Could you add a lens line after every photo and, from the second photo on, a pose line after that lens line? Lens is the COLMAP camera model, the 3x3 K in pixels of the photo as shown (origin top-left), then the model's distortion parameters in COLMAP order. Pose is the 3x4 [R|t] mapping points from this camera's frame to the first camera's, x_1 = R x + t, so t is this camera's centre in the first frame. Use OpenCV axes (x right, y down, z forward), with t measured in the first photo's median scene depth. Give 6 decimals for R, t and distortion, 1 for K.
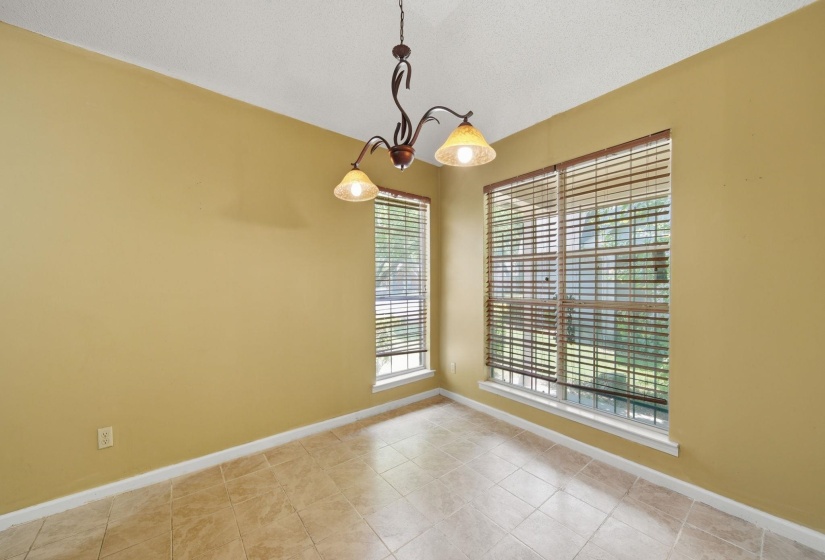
lens RADIAL K [[299.3, 0, 406.8], [0, 299.3, 285.2], [0, 0, 1]] dist [-0.002096, -0.000760]
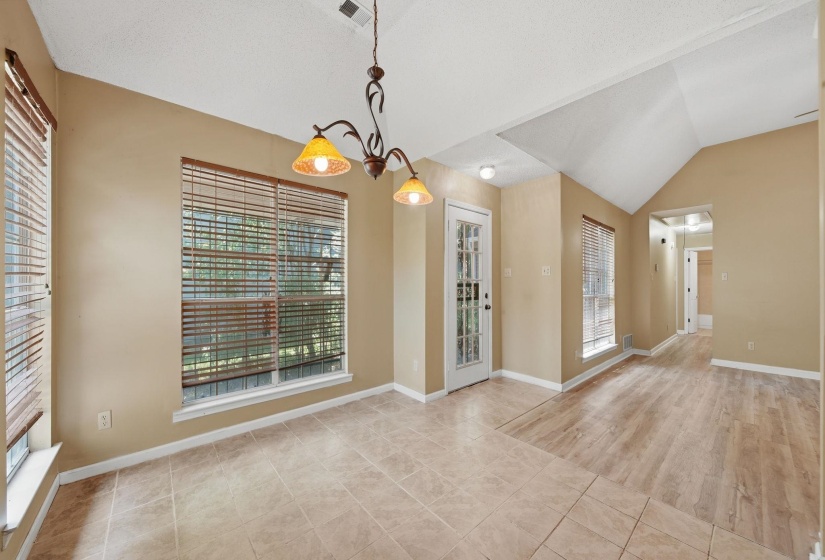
lens RADIAL K [[299.3, 0, 409.0], [0, 299.3, 277.7], [0, 0, 1]] dist [-0.002096, -0.000760]
pose [[-0.053807, 0.015017, 0.998438, -0.601523], [-0.000651, 0.999886, -0.015074, -0.005818], [-0.998551, -0.001461, -0.053792, 0.514176]]
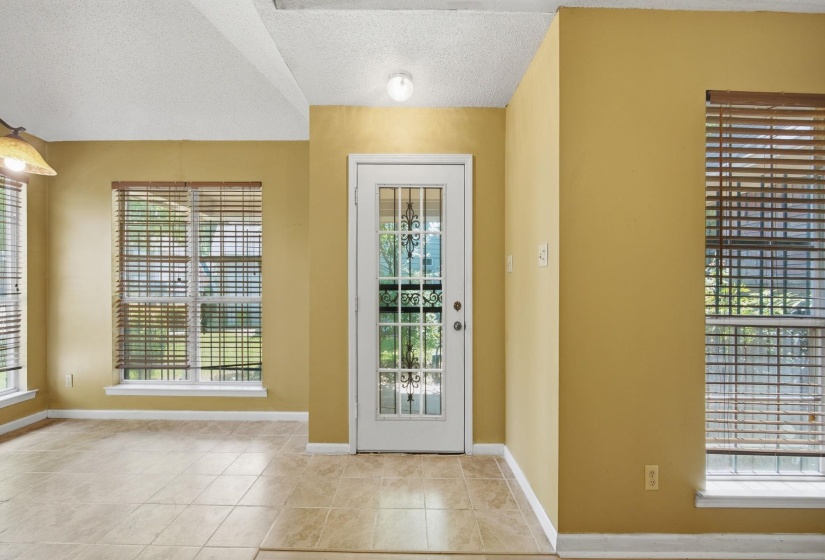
lens RADIAL K [[299.3, 0, 412.0], [0, 299.3, 283.3], [0, 0, 1]] dist [-0.002096, -0.000760]
pose [[0.619849, 0.007839, 0.784682, 0.110790], [-0.000965, 0.999957, -0.009228, 0.004240], [-0.784720, 0.004962, 0.619830, -0.365997]]
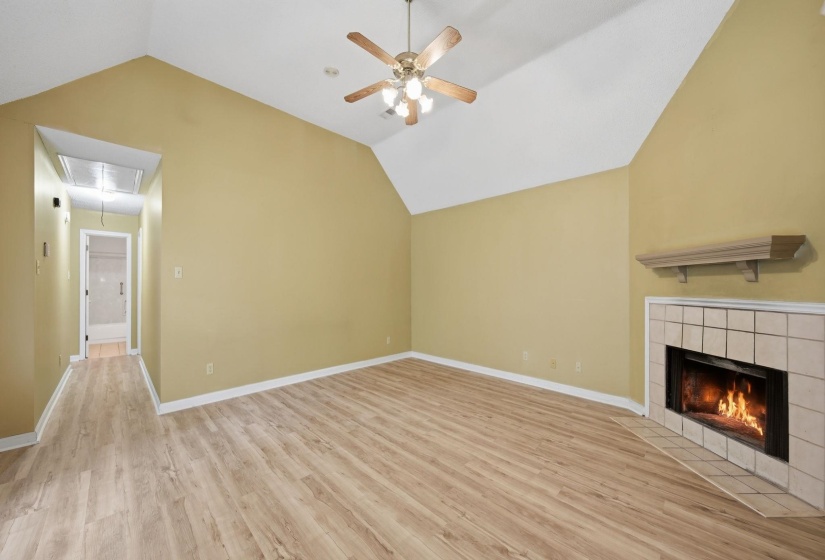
lens RADIAL K [[299.3, 0, 405.7], [0, 299.3, 286.9], [0, 0, 1]] dist [-0.002096, -0.000760]
pose [[-0.993528, -0.003146, -0.113542, 0.333887], [-0.004105, 0.999958, 0.008208, 0.006506], [0.113512, 0.008621, -0.993499, -0.212712]]
